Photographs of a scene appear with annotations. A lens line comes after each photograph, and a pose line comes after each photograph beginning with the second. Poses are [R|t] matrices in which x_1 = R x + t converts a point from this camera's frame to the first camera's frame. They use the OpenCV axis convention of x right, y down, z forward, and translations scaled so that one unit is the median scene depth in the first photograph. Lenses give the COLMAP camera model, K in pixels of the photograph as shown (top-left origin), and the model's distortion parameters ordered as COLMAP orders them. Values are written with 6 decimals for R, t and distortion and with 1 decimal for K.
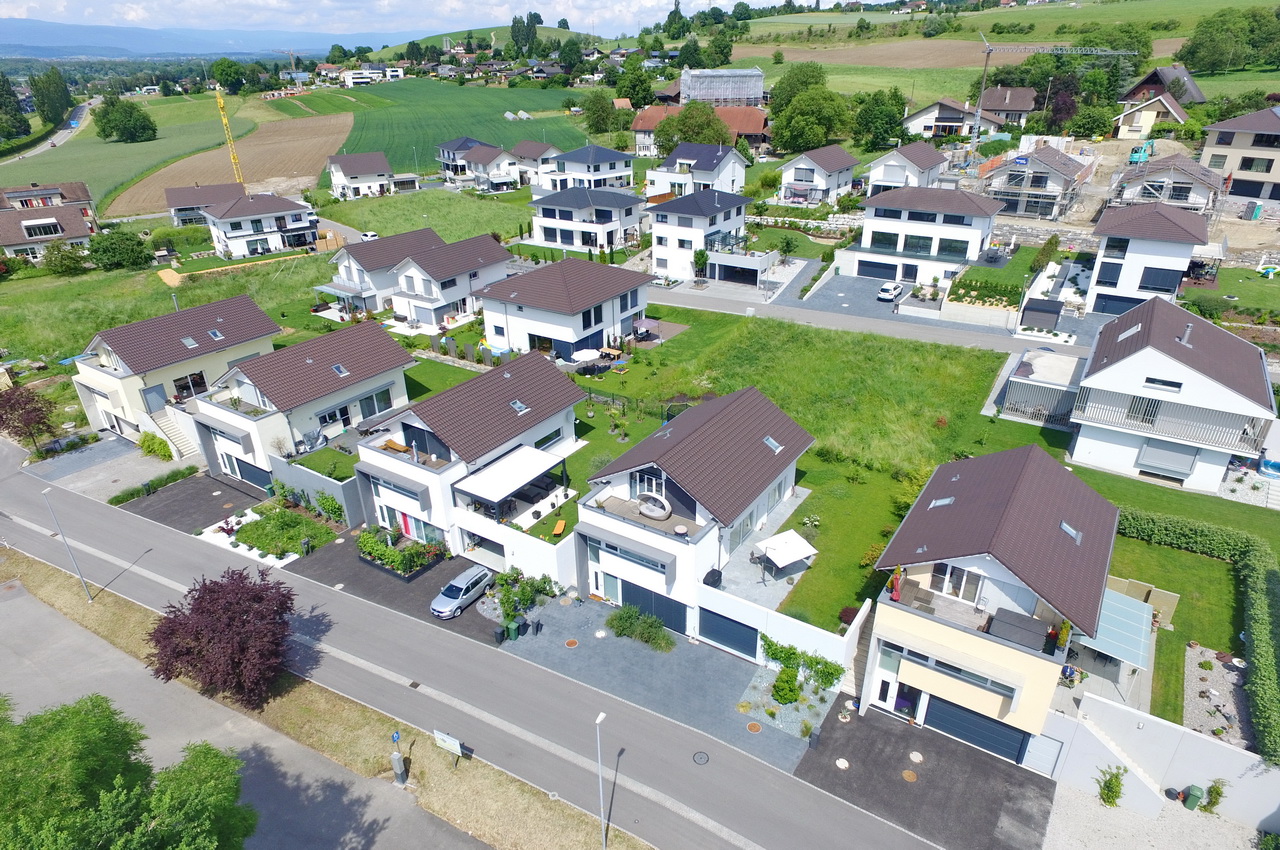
lens RADIAL K [[761.5, 0, 643.2], [0, 761.5, 448.4], [0, 0, 1]] dist [-0.003930, 0.004801]
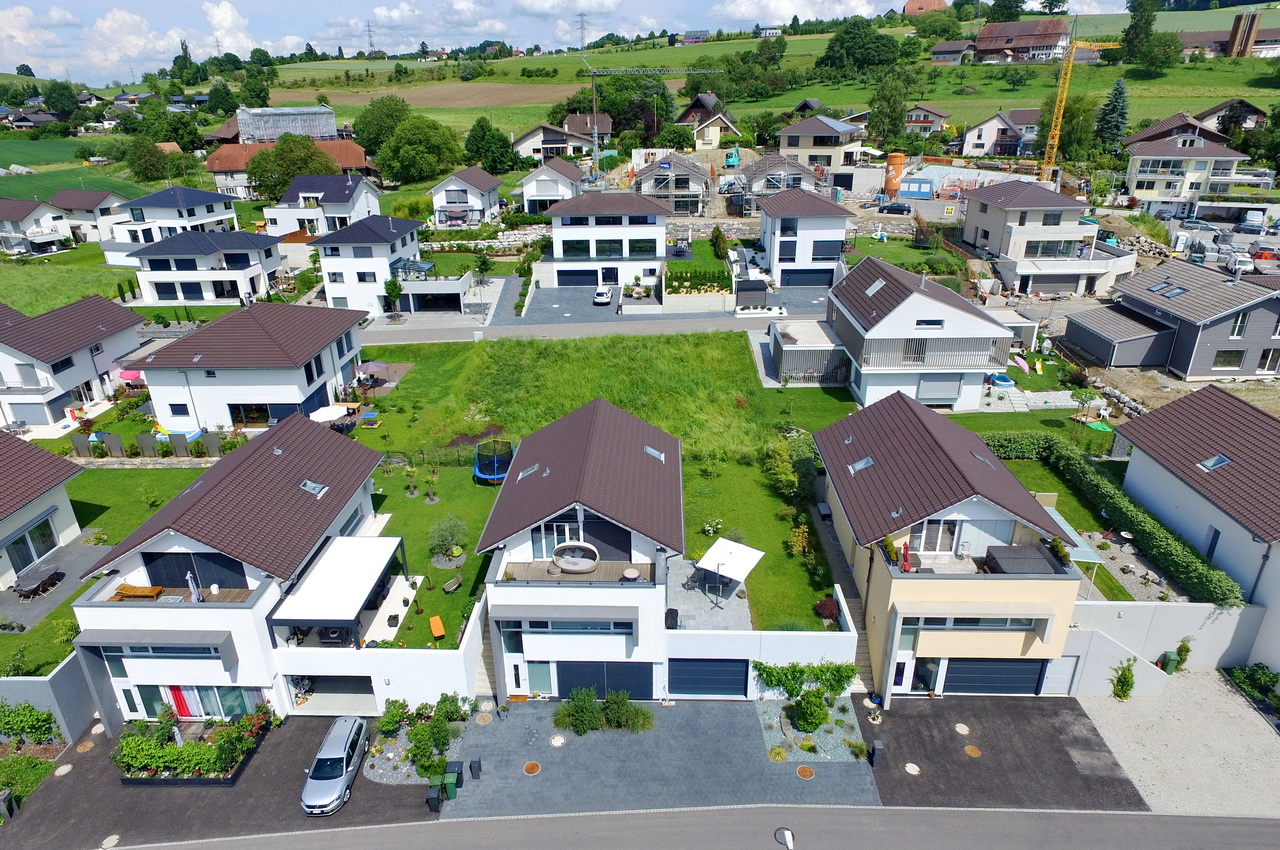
lens RADIAL K [[764.6, 0, 625.1], [0, 764.6, 423.6], [0, 0, 1]] dist [-0.005558, 0.010726]
pose [[0.859410, -0.207951, 0.467088, -0.158418], [0.245842, 0.969085, -0.020887, -0.017291], [-0.448305, 0.132781, 0.883964, 0.137226]]
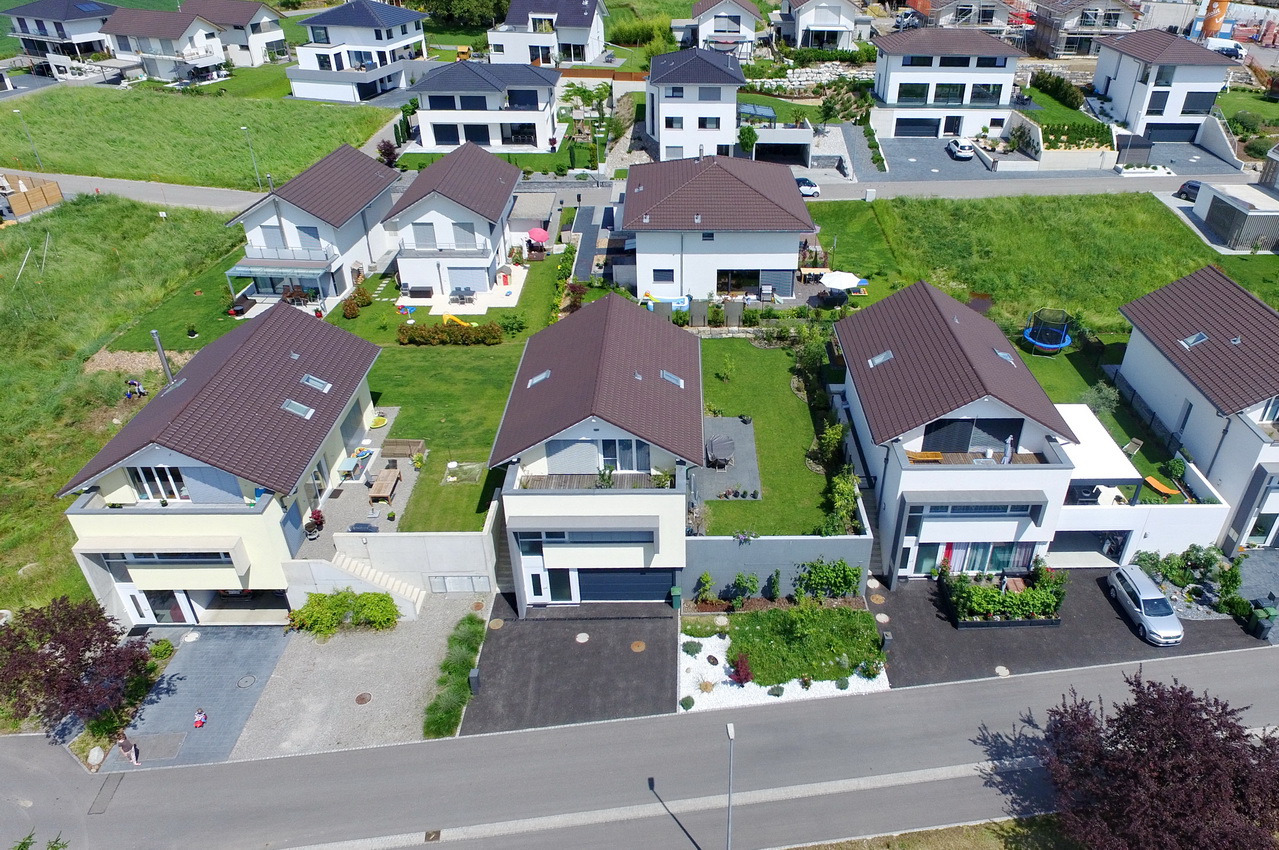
lens RADIAL K [[882.1, 0, 706.0], [0, 882.1, 423.2], [0, 0, 1]] dist [-0.011216, 0.014070]
pose [[0.816626, -0.285122, 0.501823, -0.572200], [0.244304, 0.958488, 0.147027, -0.127955], [-0.522912, 0.002531, 0.852383, 0.280864]]
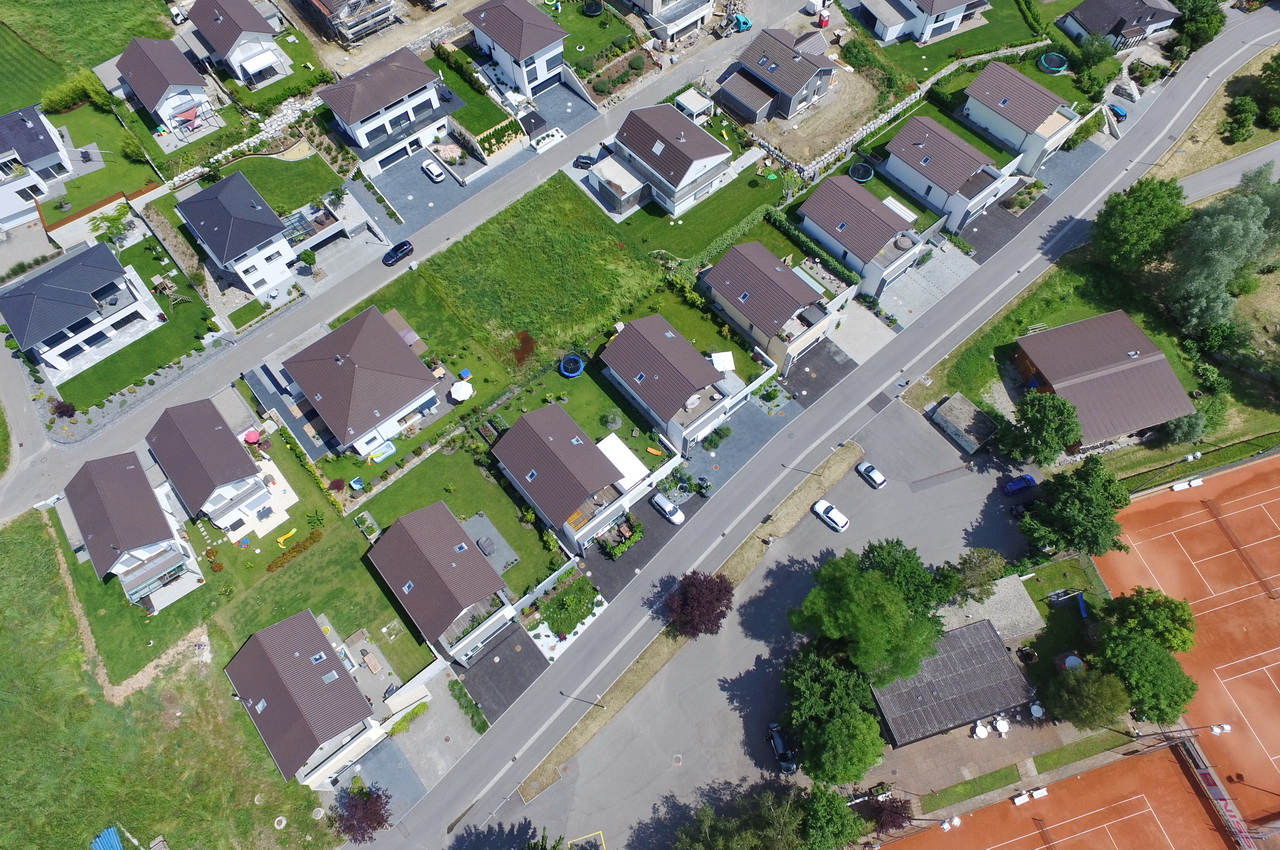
lens RADIAL K [[764.6, 0, 625.1], [0, 764.6, 423.6], [0, 0, 1]] dist [-0.005558, 0.010726]
pose [[0.286475, -0.846433, 0.448869, -0.561614], [0.455814, 0.532495, 0.713220, -0.799937], [-0.842713, 0.000282, 0.538362, 0.023611]]
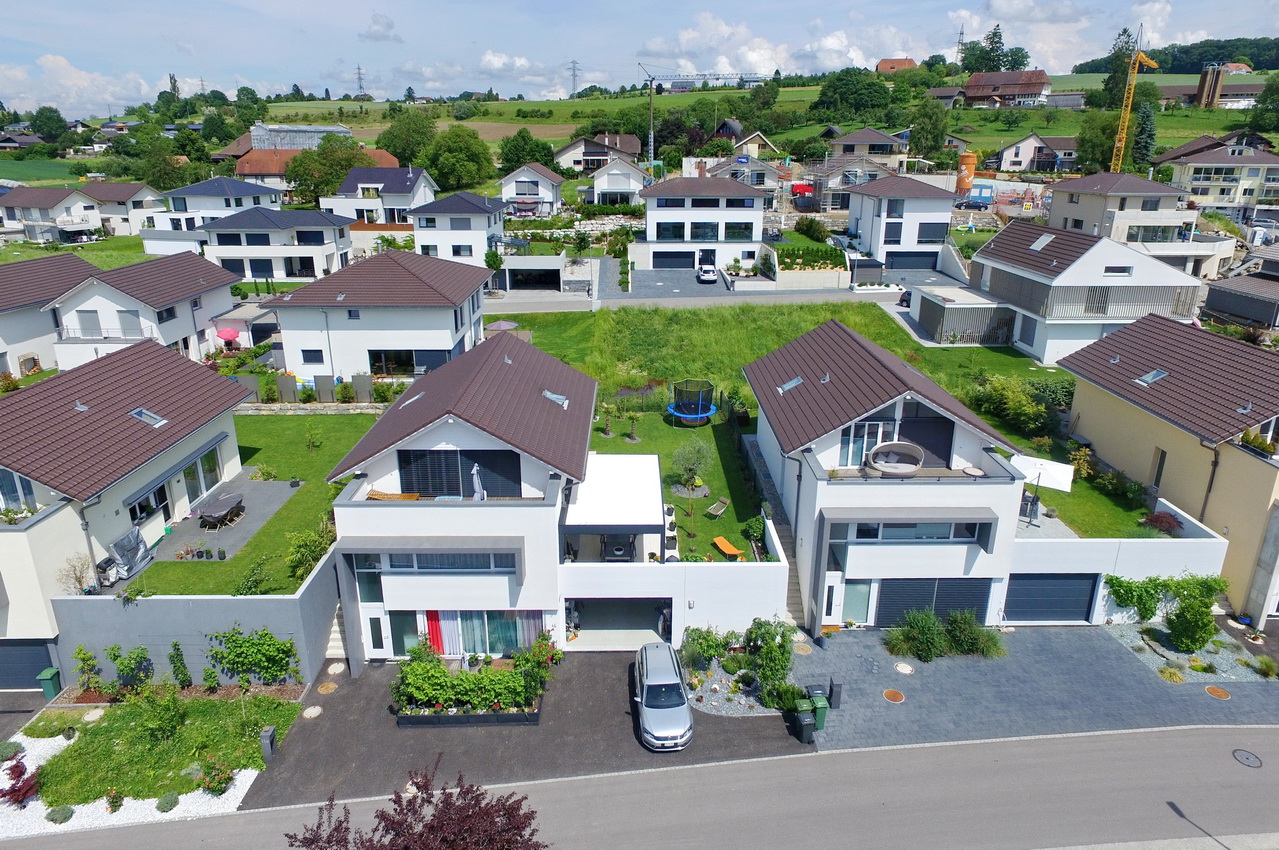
lens RADIAL K [[770.7, 0, 638.3], [0, 770.7, 385.3], [0, 0, 1]] dist [-0.003989, 0.009623]
pose [[0.829599, -0.150446, 0.537709, -0.305301], [0.247493, 0.962325, -0.112592, 0.016749], [-0.500512, 0.226486, 0.835579, 0.280626]]
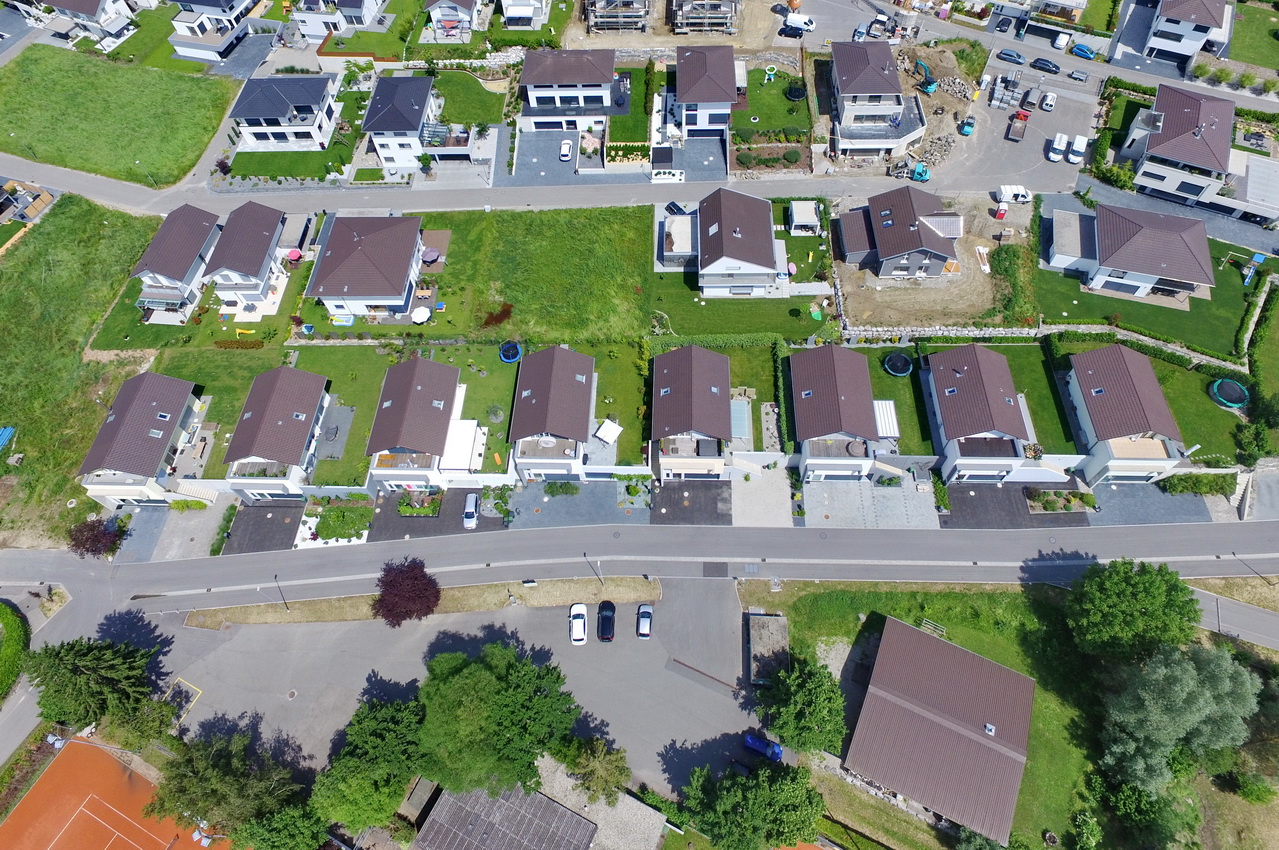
lens RADIAL K [[756.4, 0, 643.9], [0, 756.4, 345.2], [0, 0, 1]] dist [-0.001372, 0.004627]
pose [[0.853171, -0.443369, 0.274815, -0.118410], [0.264174, 0.821531, 0.505271, -0.625947], [-0.449790, -0.358483, 0.818033, -0.408859]]
